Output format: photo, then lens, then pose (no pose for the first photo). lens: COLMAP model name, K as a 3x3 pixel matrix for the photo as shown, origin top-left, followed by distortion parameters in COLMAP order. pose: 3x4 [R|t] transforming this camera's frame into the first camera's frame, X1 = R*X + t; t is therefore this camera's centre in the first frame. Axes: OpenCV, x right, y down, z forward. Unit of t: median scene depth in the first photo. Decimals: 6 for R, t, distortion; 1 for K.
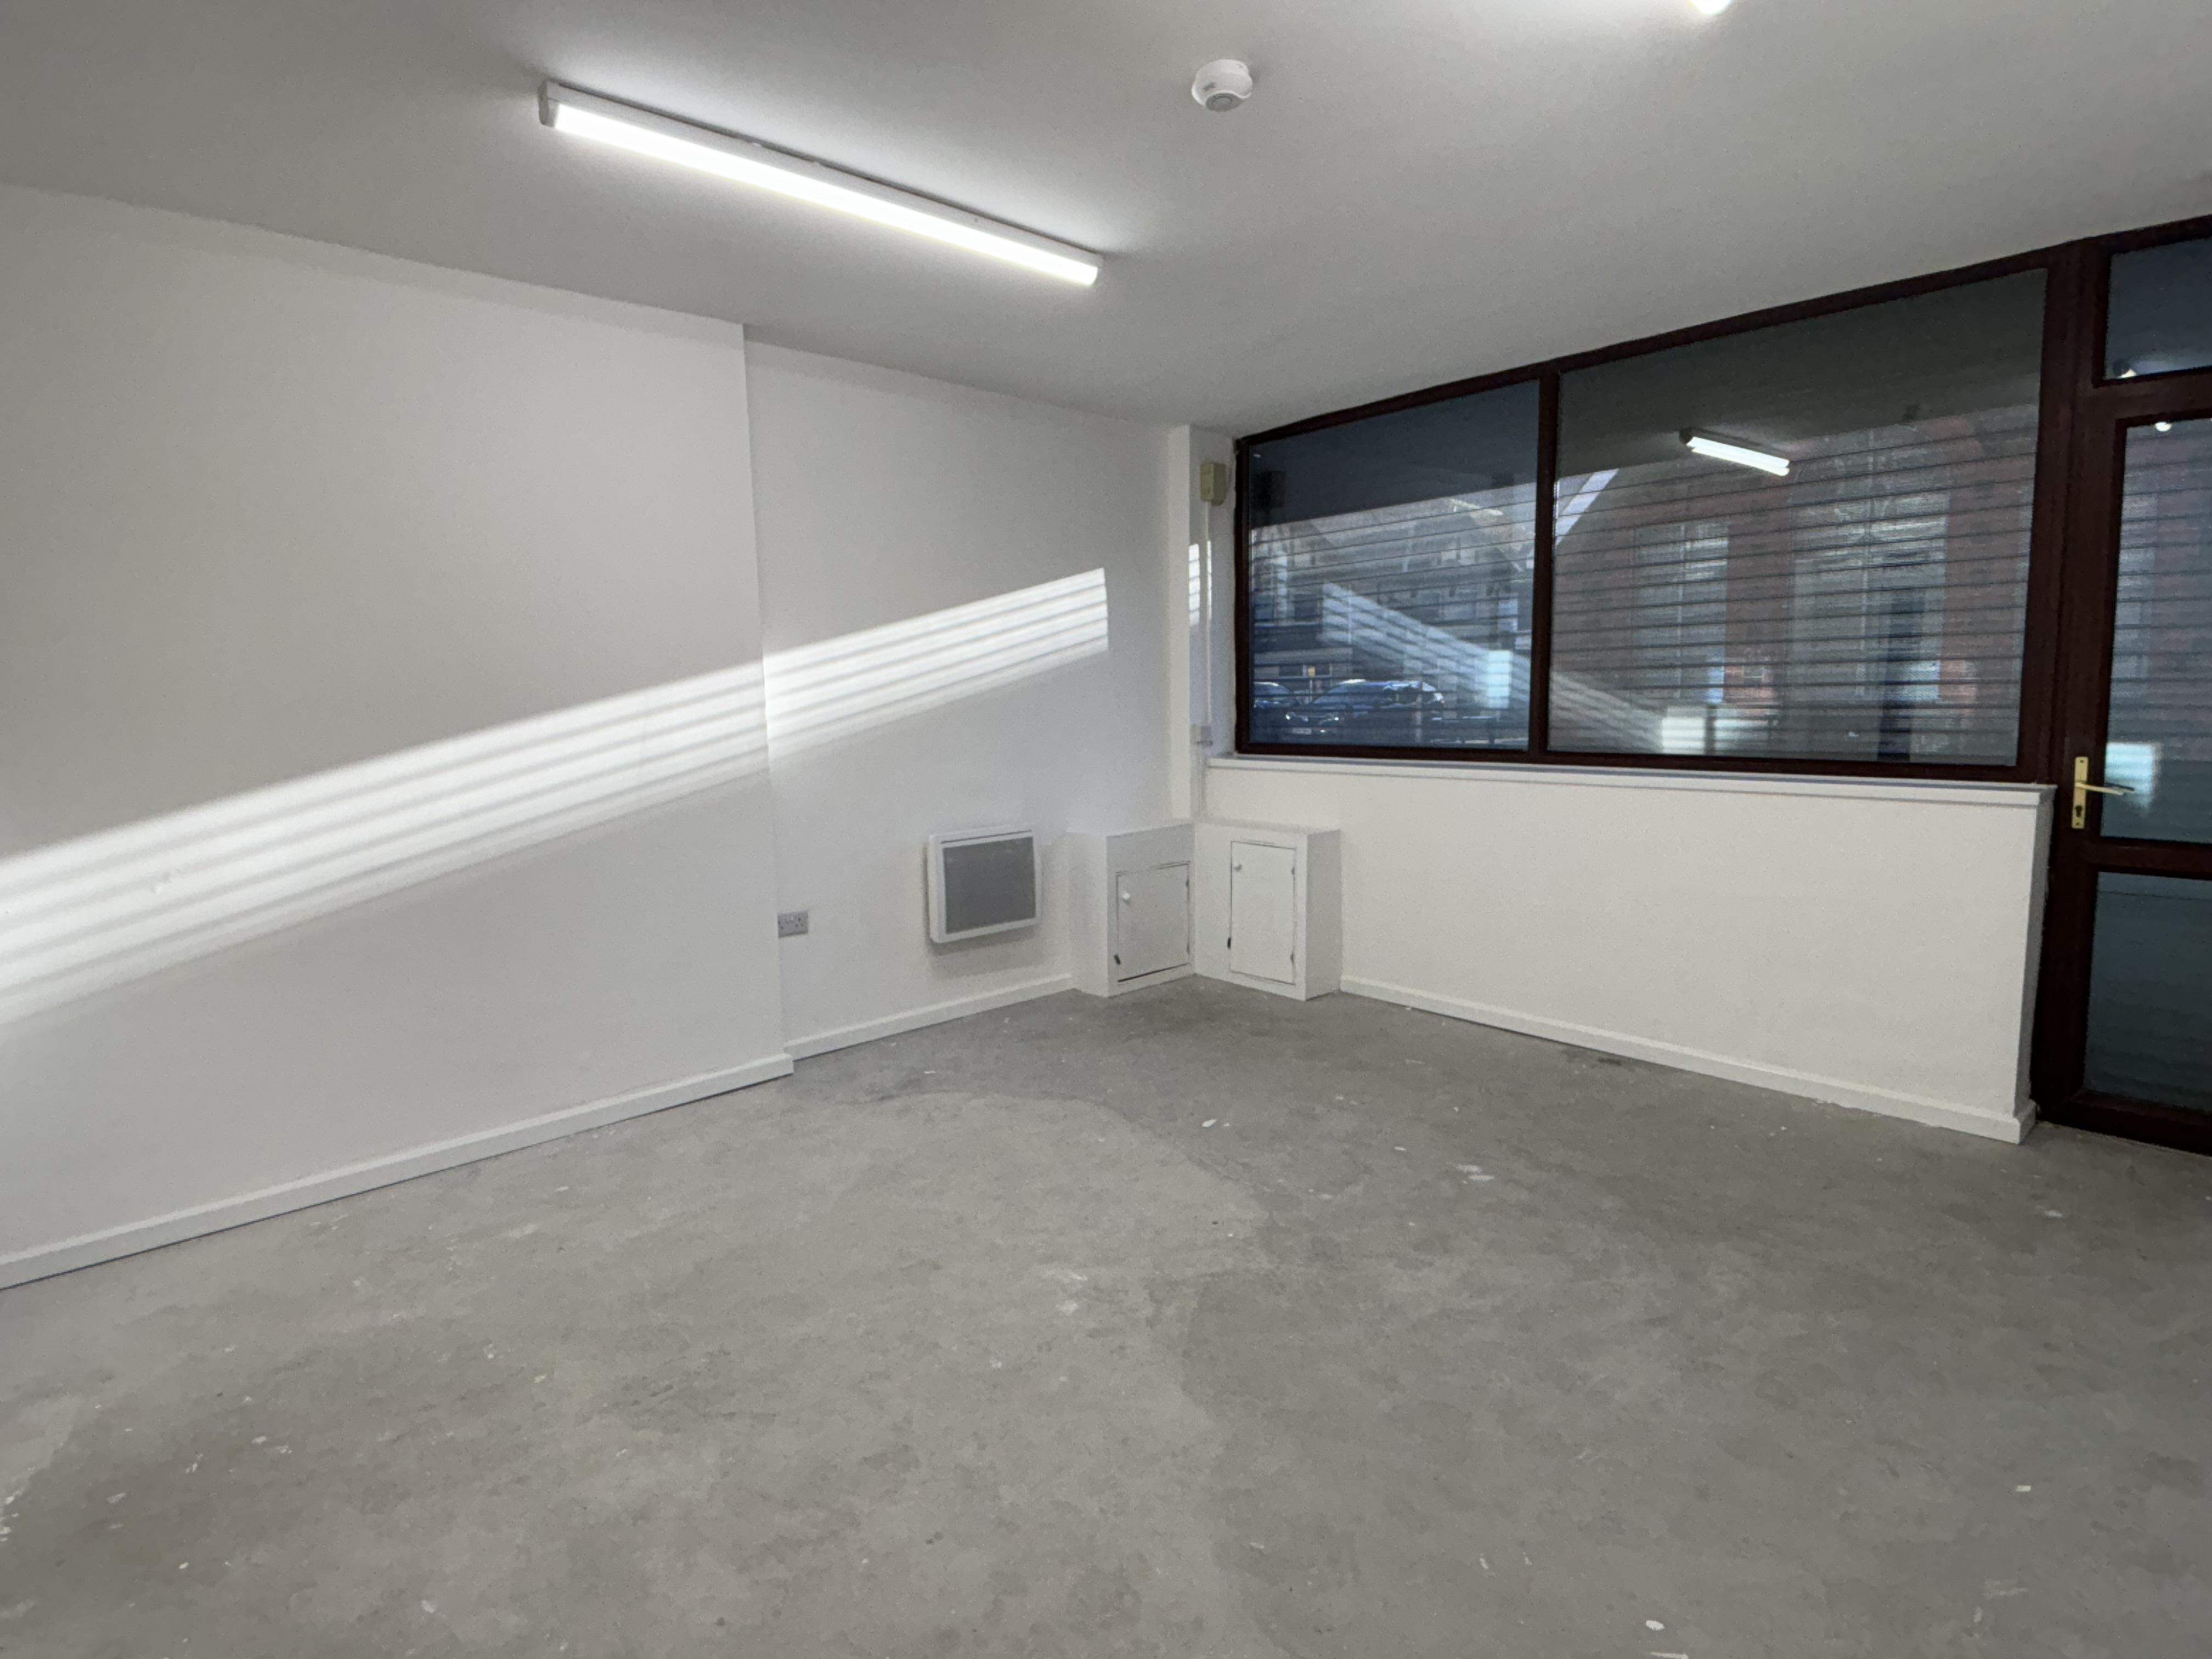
lens RADIAL K [[1131.8, 0, 1101.1], [0, 1131.8, 822.2], [0, 0, 1]] dist [0.001547, -0.027271]
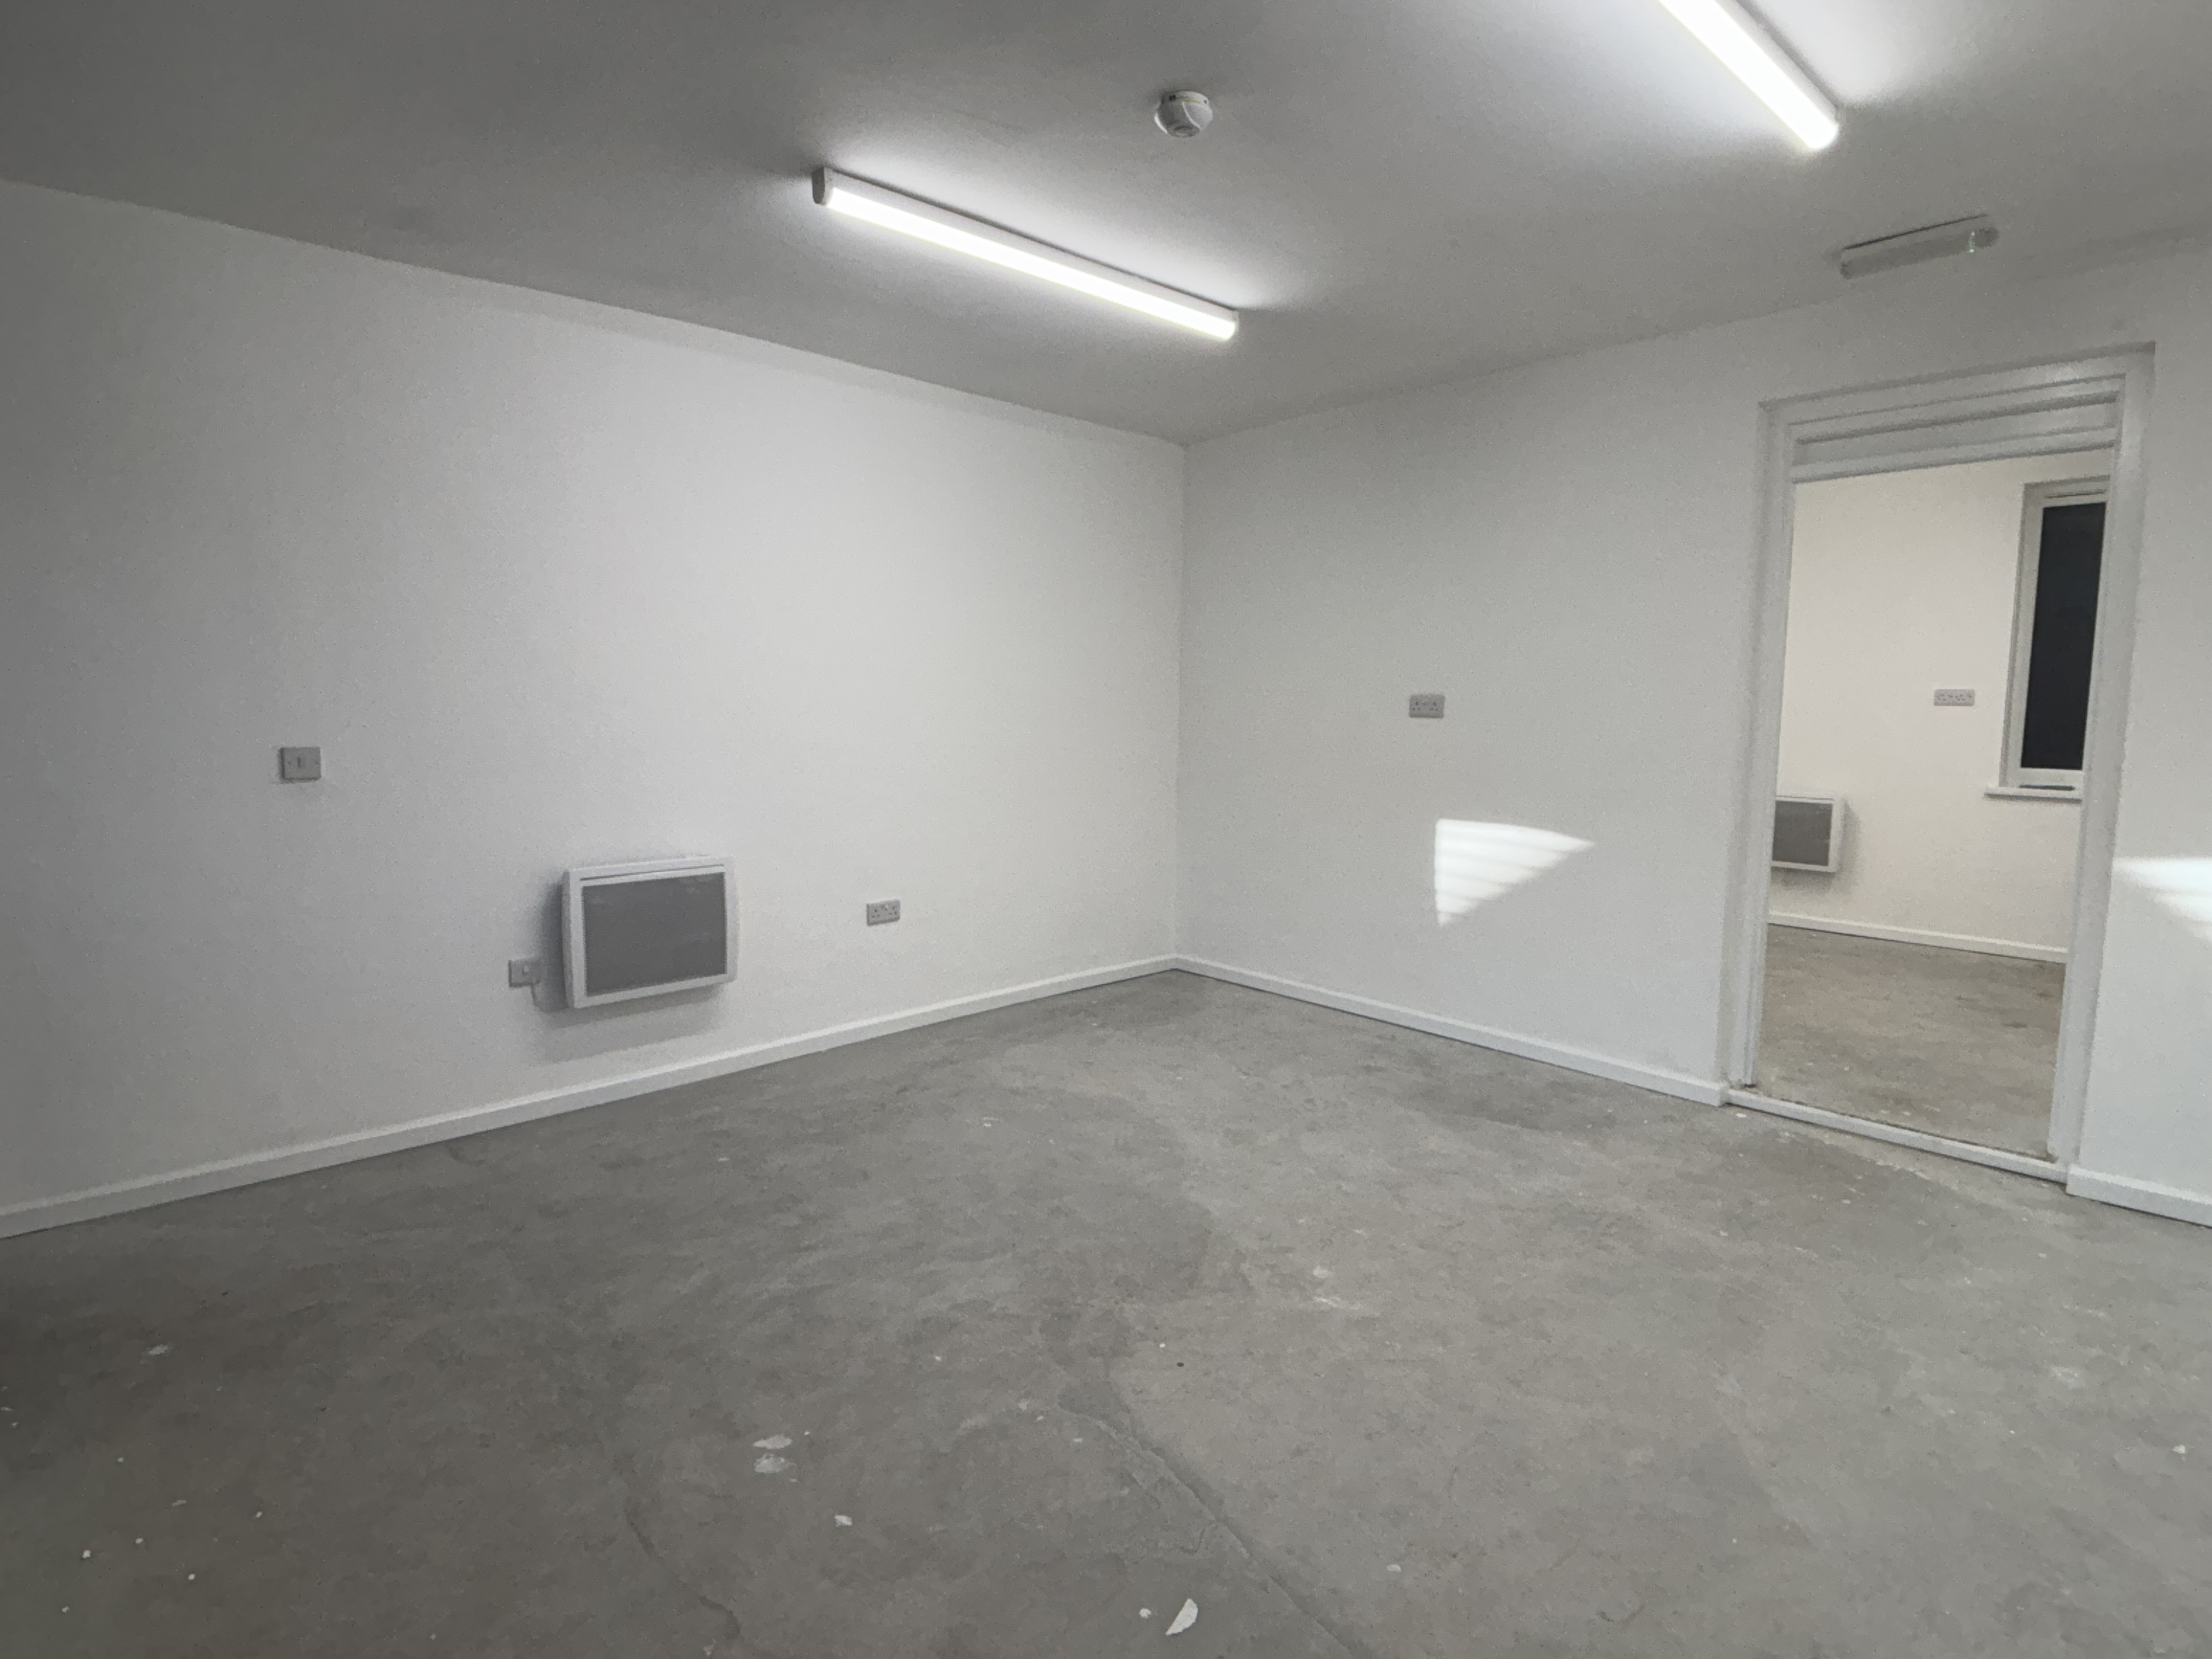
lens RADIAL K [[1131.8, 0, 1101.1], [0, 1131.8, 822.2], [0, 0, 1]] dist [0.001547, -0.027271]
pose [[-0.999769, 0.019916, -0.008134, 0.168841], [0.017597, 0.974583, 0.223335, -0.212682], [0.012375, 0.223140, -0.974708, 1.836316]]
